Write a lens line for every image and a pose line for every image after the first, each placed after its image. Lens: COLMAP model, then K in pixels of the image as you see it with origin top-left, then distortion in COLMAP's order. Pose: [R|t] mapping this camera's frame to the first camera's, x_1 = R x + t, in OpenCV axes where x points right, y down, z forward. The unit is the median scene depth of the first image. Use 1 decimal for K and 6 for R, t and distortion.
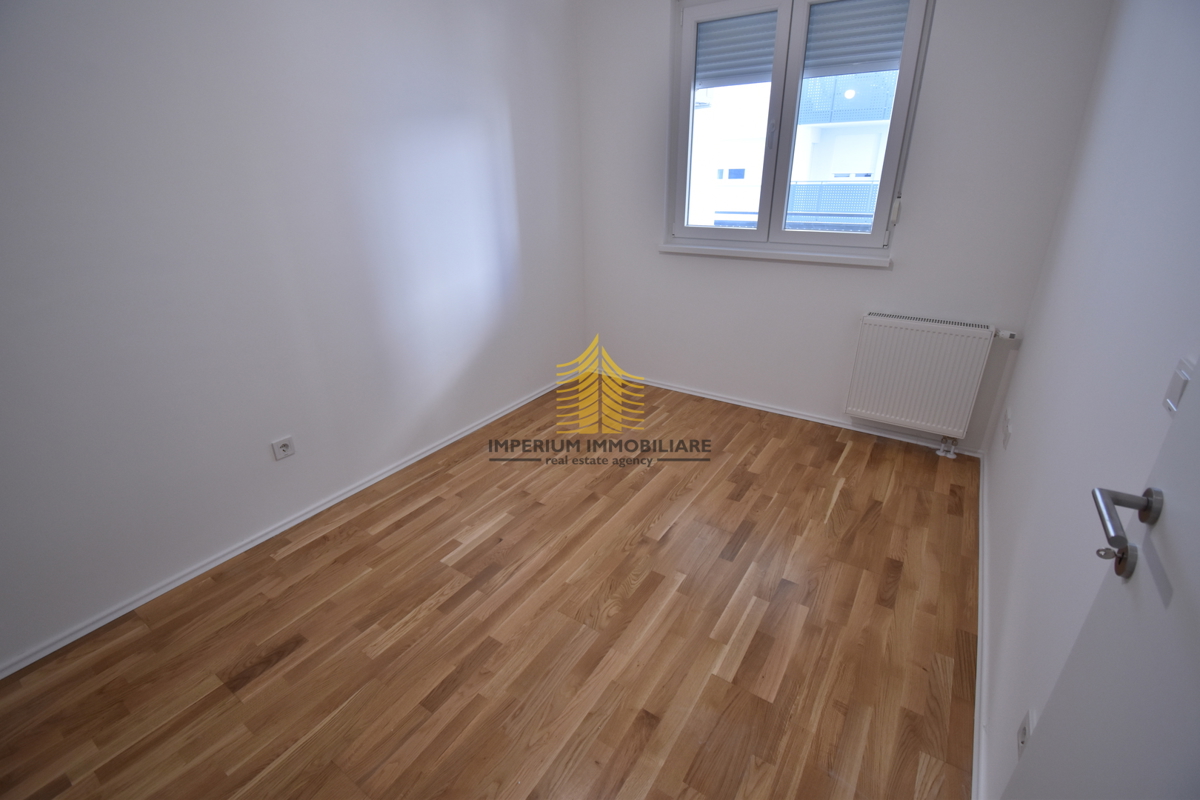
lens RADIAL K [[529.3, 0, 598.1], [0, 529.3, 400.9], [0, 0, 1]] dist [0.021828, -0.027321]
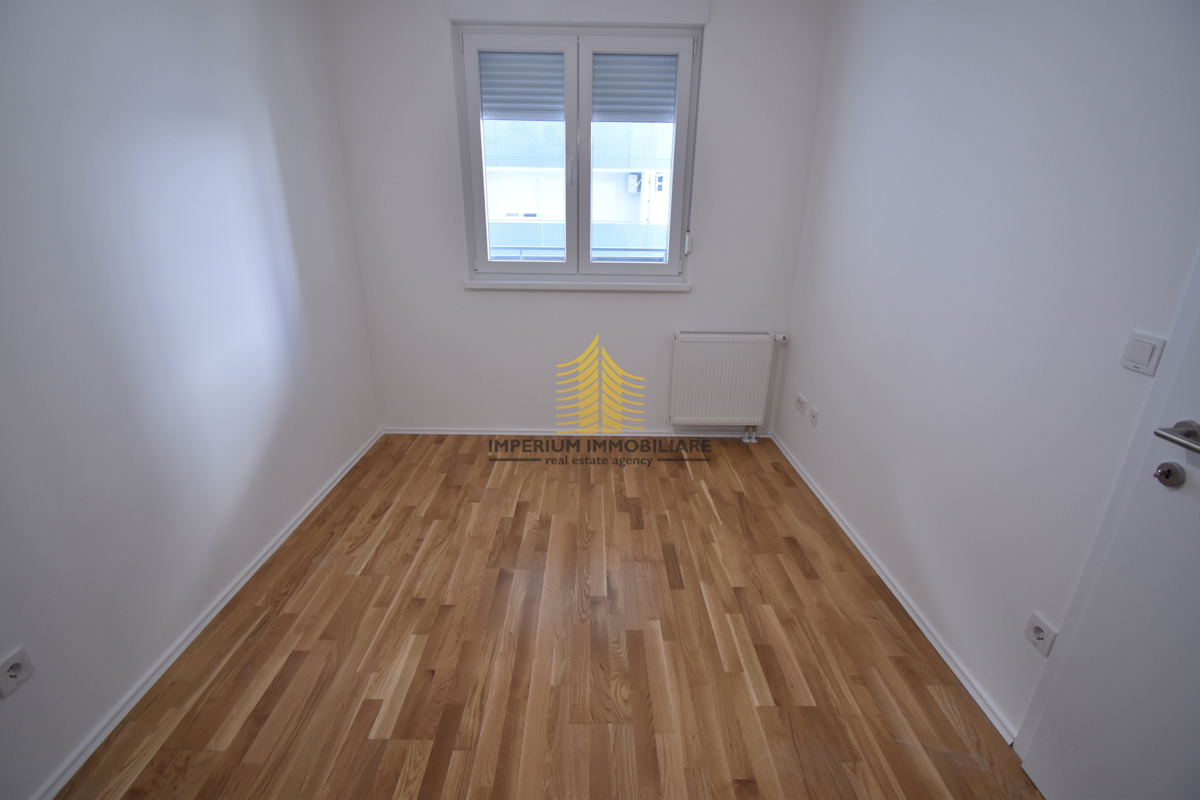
lens RADIAL K [[529.3, 0, 598.1], [0, 529.3, 400.9], [0, 0, 1]] dist [0.021828, -0.027321]
pose [[0.825597, -0.166103, 0.539258, -0.321631], [0.199101, 0.979974, -0.002968, -0.063761], [-0.527966, 0.109817, 0.842135, 0.190739]]
